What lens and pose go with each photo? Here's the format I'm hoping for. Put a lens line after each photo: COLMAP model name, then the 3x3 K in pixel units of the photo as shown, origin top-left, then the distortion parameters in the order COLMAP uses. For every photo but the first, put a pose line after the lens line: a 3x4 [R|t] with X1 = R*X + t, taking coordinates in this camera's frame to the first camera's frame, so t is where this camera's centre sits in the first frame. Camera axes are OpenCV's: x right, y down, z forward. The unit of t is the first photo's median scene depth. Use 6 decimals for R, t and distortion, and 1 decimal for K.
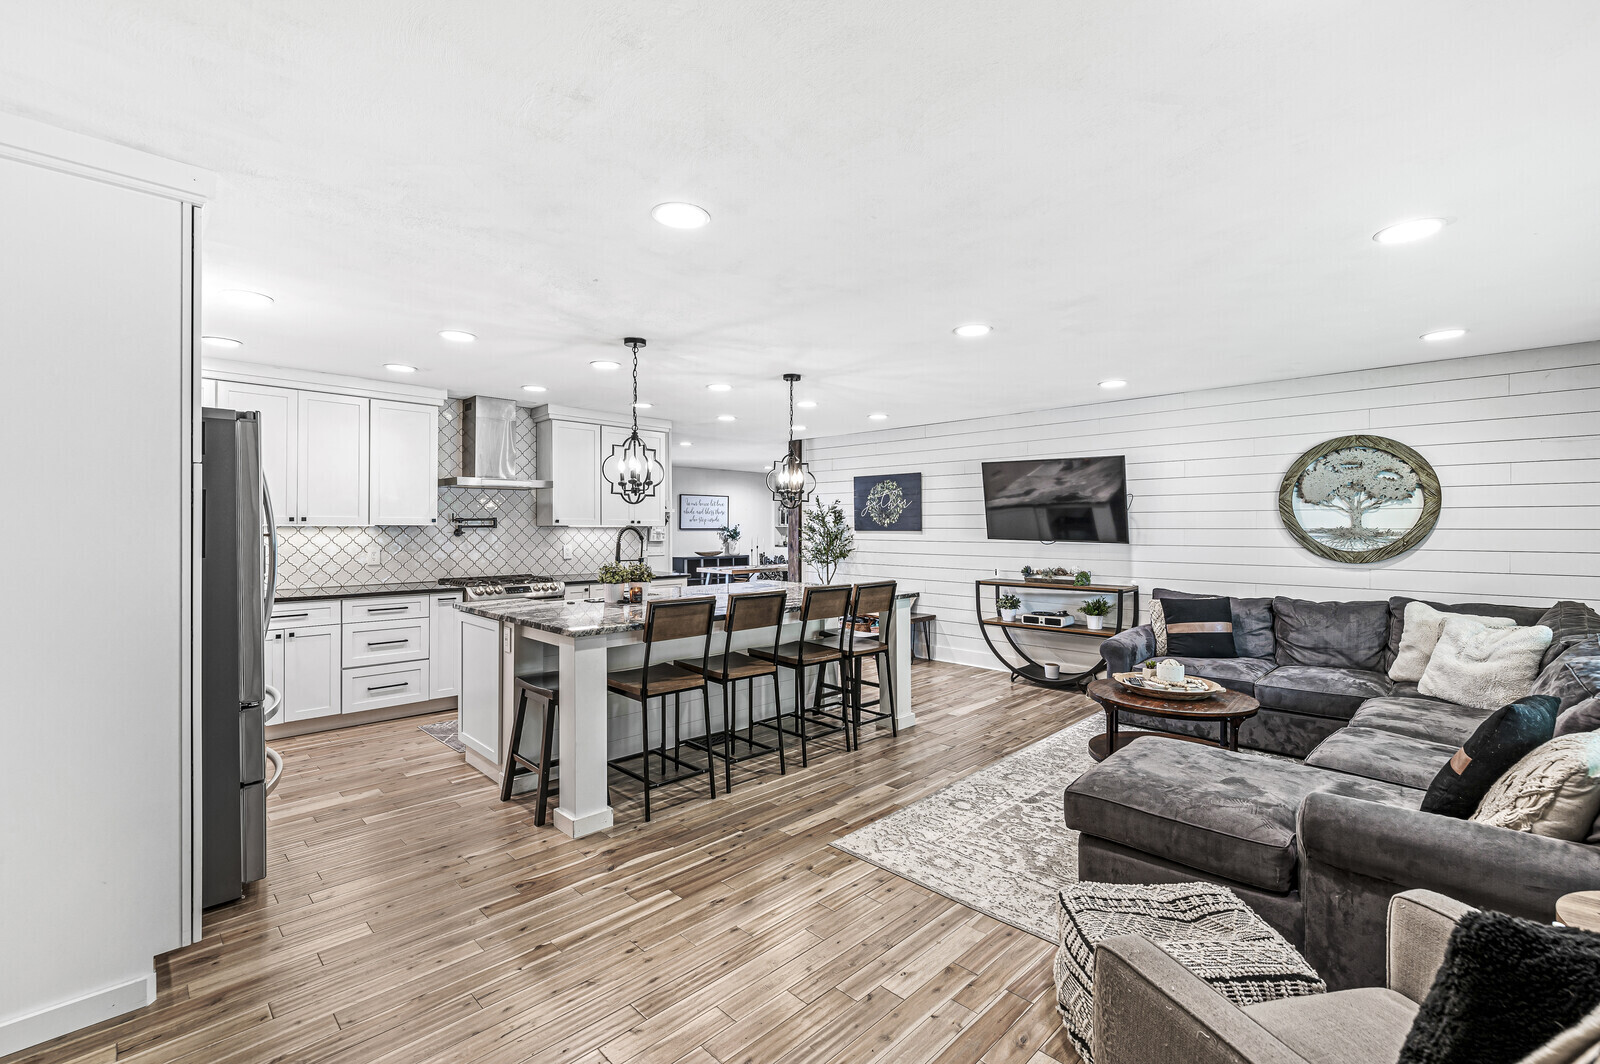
lens RADIAL K [[696.0, 0, 801.7], [0, 696.0, 529.3], [0, 0, 1]] dist [-0.001803, 0.000038]
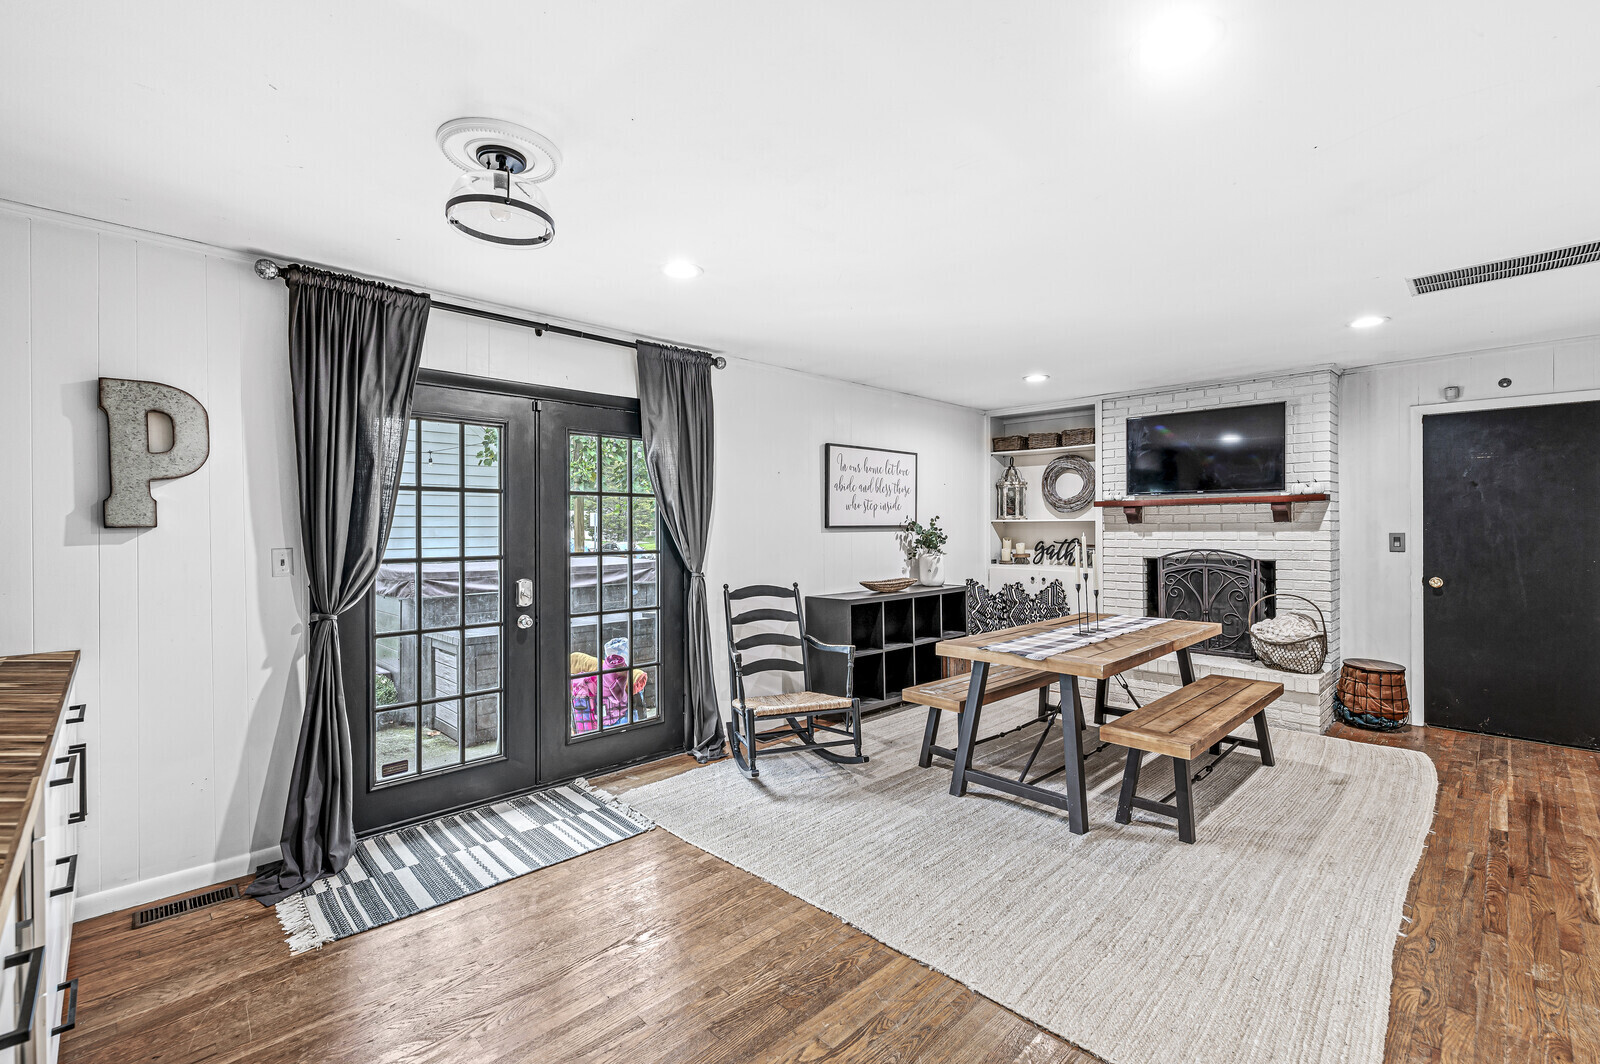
lens RADIAL K [[696.0, 0, 798.0], [0, 696.0, 527.4], [0, 0, 1]] dist [-0.001803, 0.000038]
pose [[0.999933, -0.005285, -0.010321, -0.465766], [0.005273, 0.999985, -0.001221, 0.000418], [0.010327, 0.001166, 0.999946, 1.452793]]
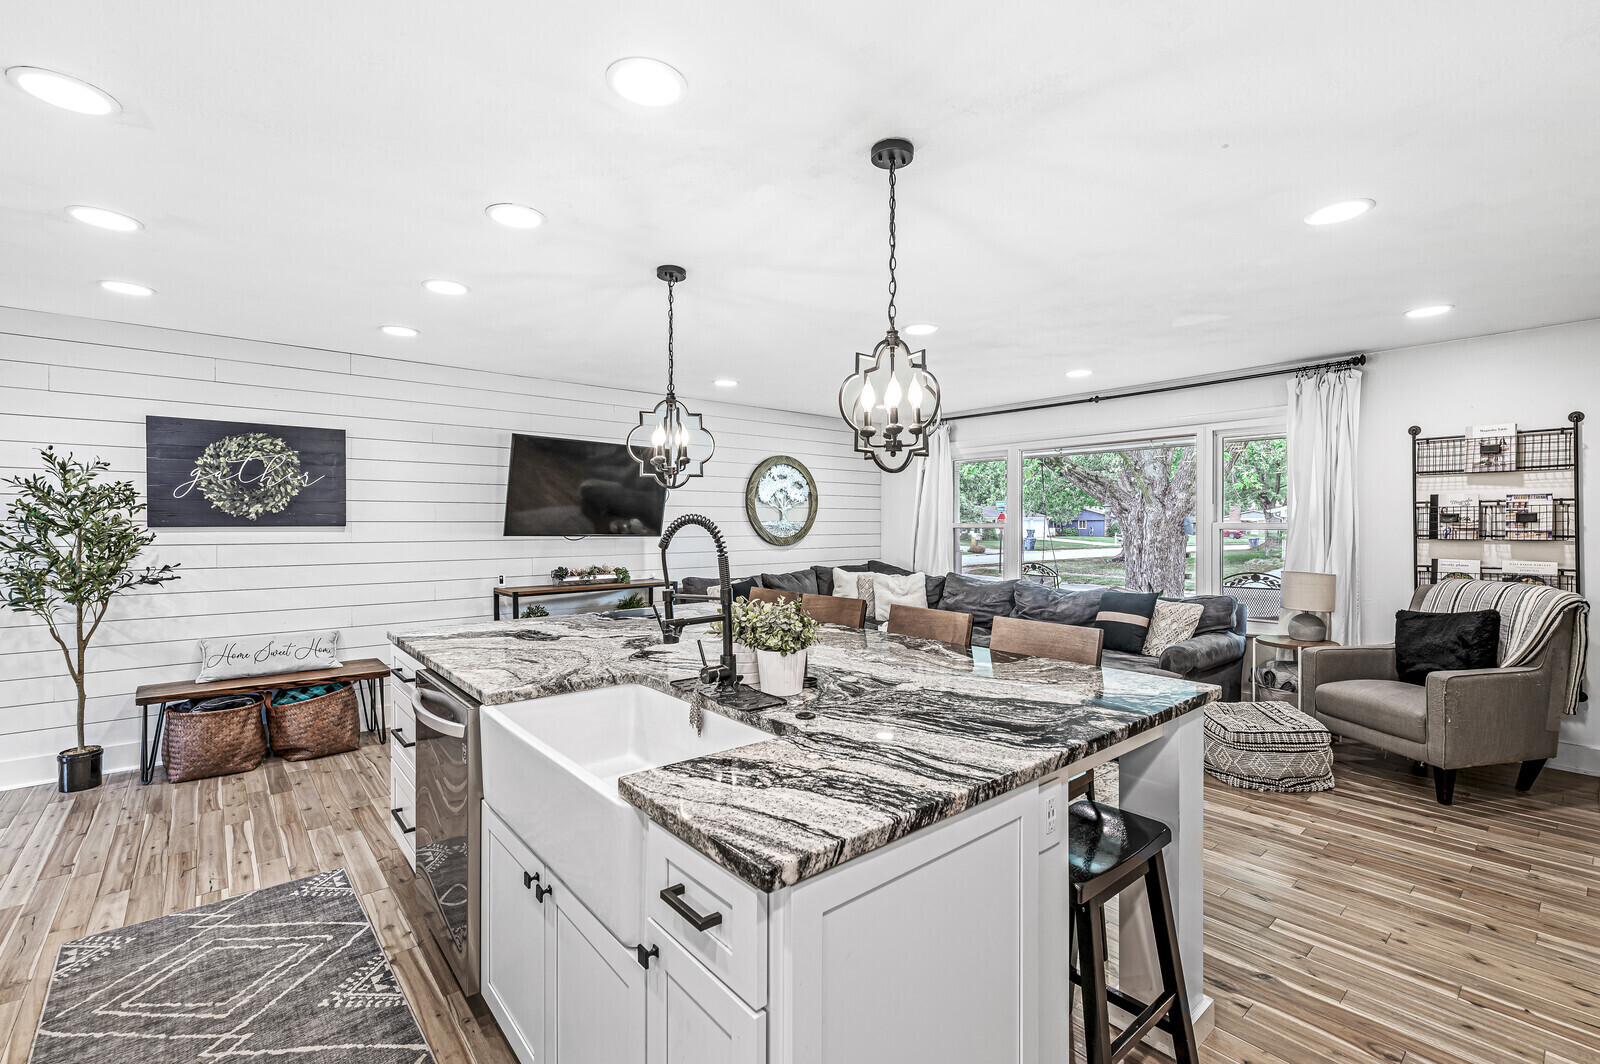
lens RADIAL K [[696.0, 0, 803.7], [0, 696.0, 524.0], [0, 0, 1]] dist [-0.001803, 0.000038]
pose [[0.074727, -0.003915, 0.997196, -0.597703], [0.002887, 0.999989, 0.003709, -0.000842], [-0.997200, 0.002602, 0.074738, 0.815111]]
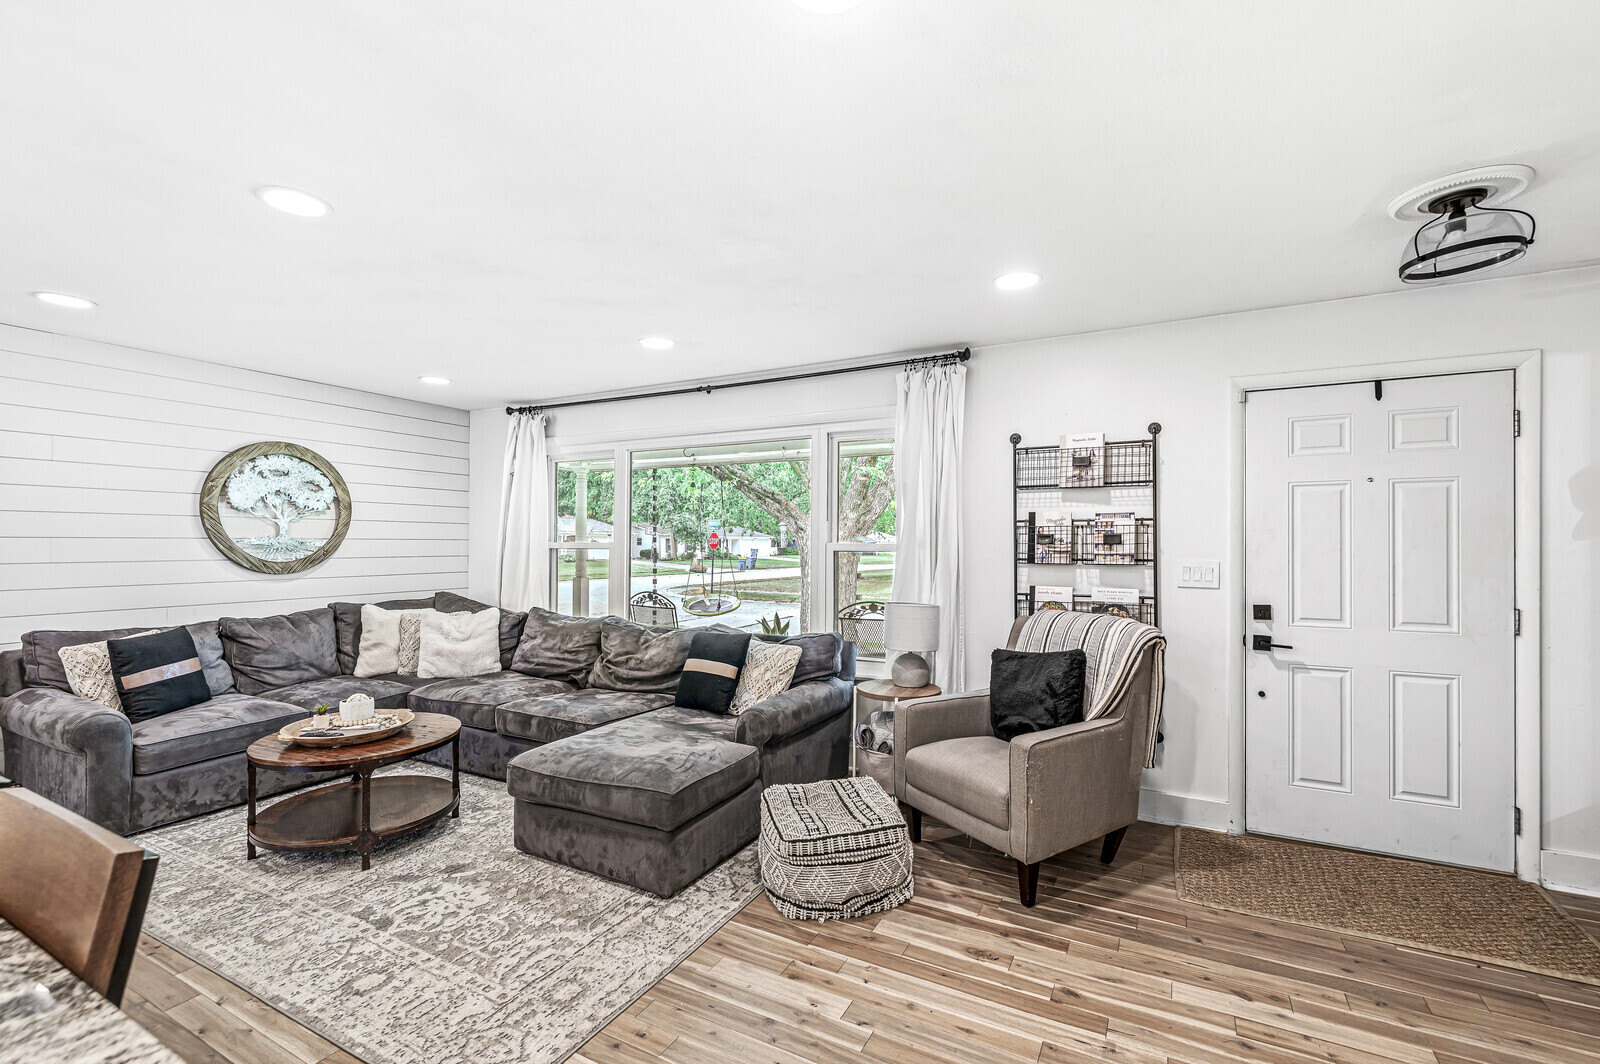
lens RADIAL K [[696.0, 0, 801.8], [0, 696.0, 539.2], [0, 0, 1]] dist [-0.001803, 0.000038]
pose [[-0.292863, 0.000666, 0.956154, -0.332359], [-0.003056, 0.999994, -0.001633, -0.000617], [-0.956149, -0.003401, -0.292860, 0.563872]]
